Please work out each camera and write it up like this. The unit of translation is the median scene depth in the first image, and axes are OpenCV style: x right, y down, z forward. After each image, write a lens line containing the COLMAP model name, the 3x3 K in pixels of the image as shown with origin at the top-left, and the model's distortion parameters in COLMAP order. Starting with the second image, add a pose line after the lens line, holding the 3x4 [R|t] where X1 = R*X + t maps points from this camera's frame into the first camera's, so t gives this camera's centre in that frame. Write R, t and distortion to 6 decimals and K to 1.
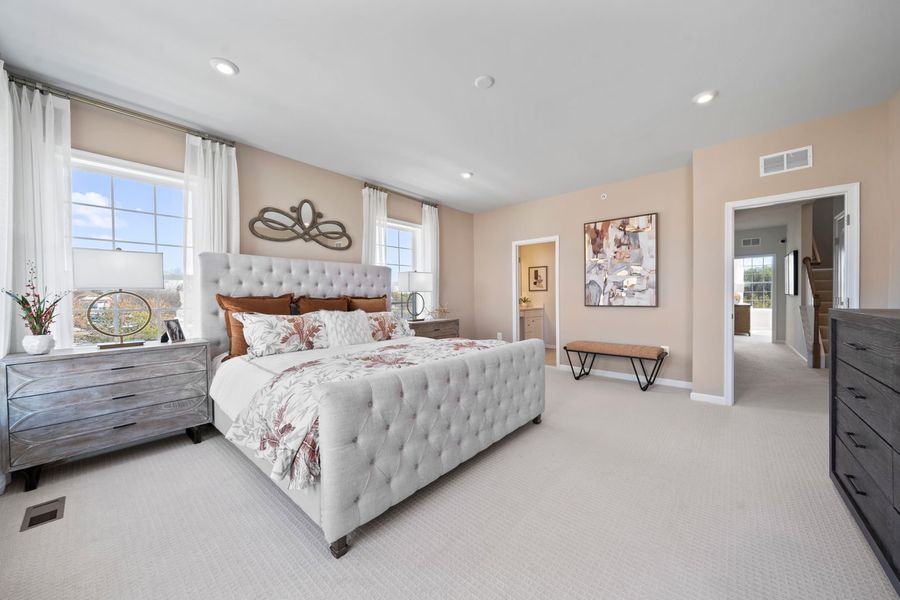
lens RADIAL K [[317.7, 0, 465.7], [0, 317.7, 301.6], [0, 0, 1]] dist [-0.000570, 0.000042]
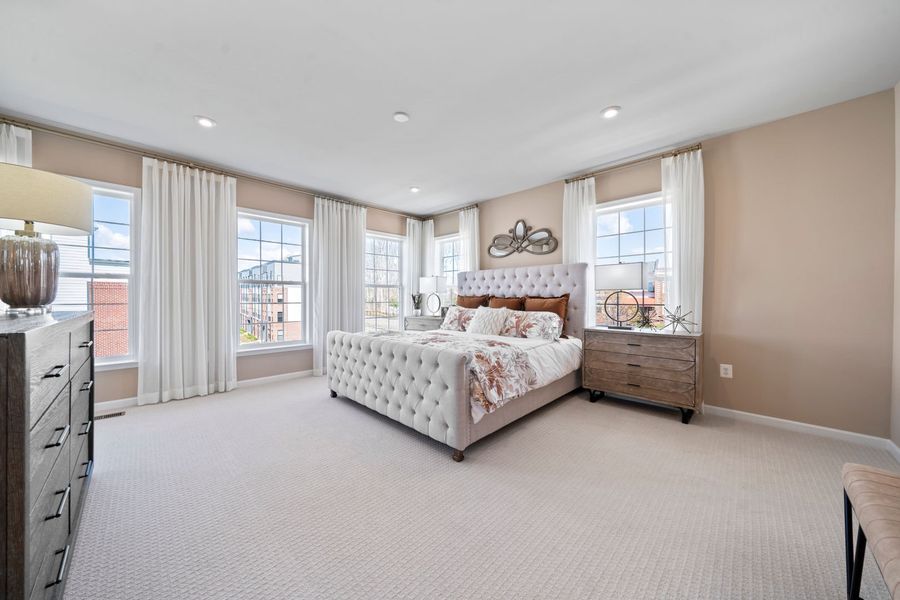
lens RADIAL K [[317.7, 0, 465.7], [0, 317.7, 301.6], [0, 0, 1]] dist [-0.000570, 0.000042]
pose [[-0.062657, 0.017994, -0.997873, 0.782445], [-0.018145, 0.999652, 0.019165, -0.014506], [0.997870, 0.019308, -0.062309, 0.864950]]
